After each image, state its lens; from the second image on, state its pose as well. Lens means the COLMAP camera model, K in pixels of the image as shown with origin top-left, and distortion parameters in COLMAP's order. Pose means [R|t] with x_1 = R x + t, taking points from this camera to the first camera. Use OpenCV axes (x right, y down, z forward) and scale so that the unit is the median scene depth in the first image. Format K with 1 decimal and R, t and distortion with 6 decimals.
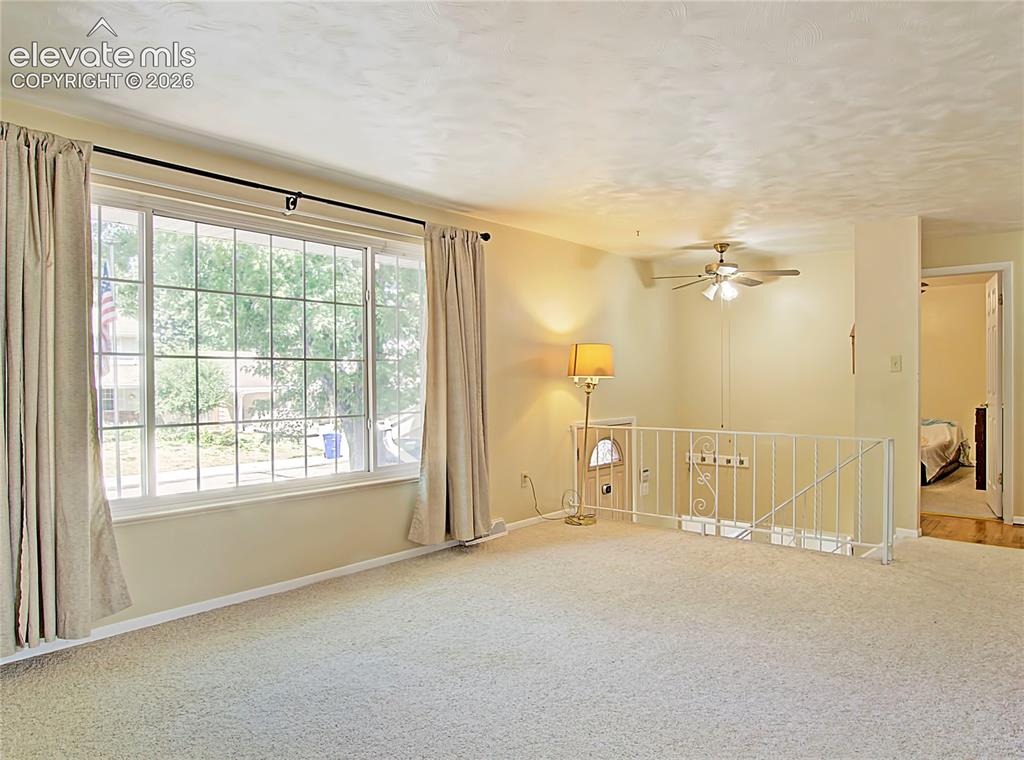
lens RADIAL K [[707.8, 0, 512.0], [0, 707.8, 380.0], [0, 0, 1]] dist [0.002423, 0.001149]
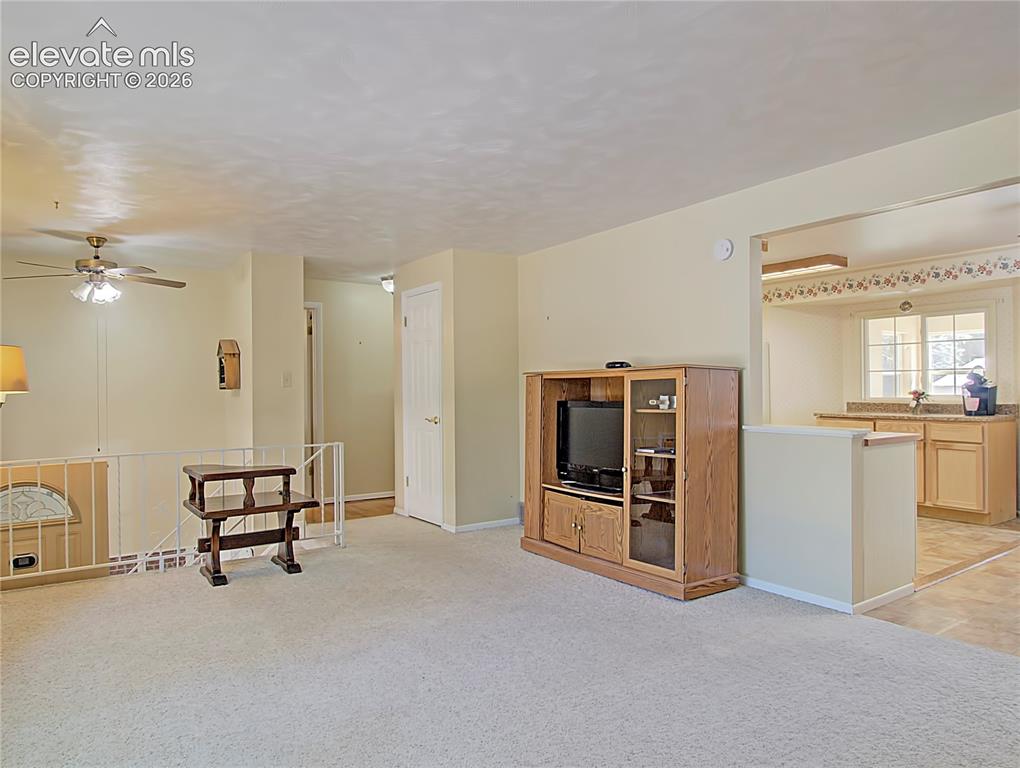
lens RADIAL K [[664.3, 0, 510.0], [0, 664.3, 384.0], [0, 0, 1]] dist [-0.006965, -0.001848]
pose [[0.249582, 0.015568, 0.968229, -0.507025], [0.010576, 0.999767, -0.018801, 0.007867], [-0.968296, 0.014932, 0.249359, 0.457053]]
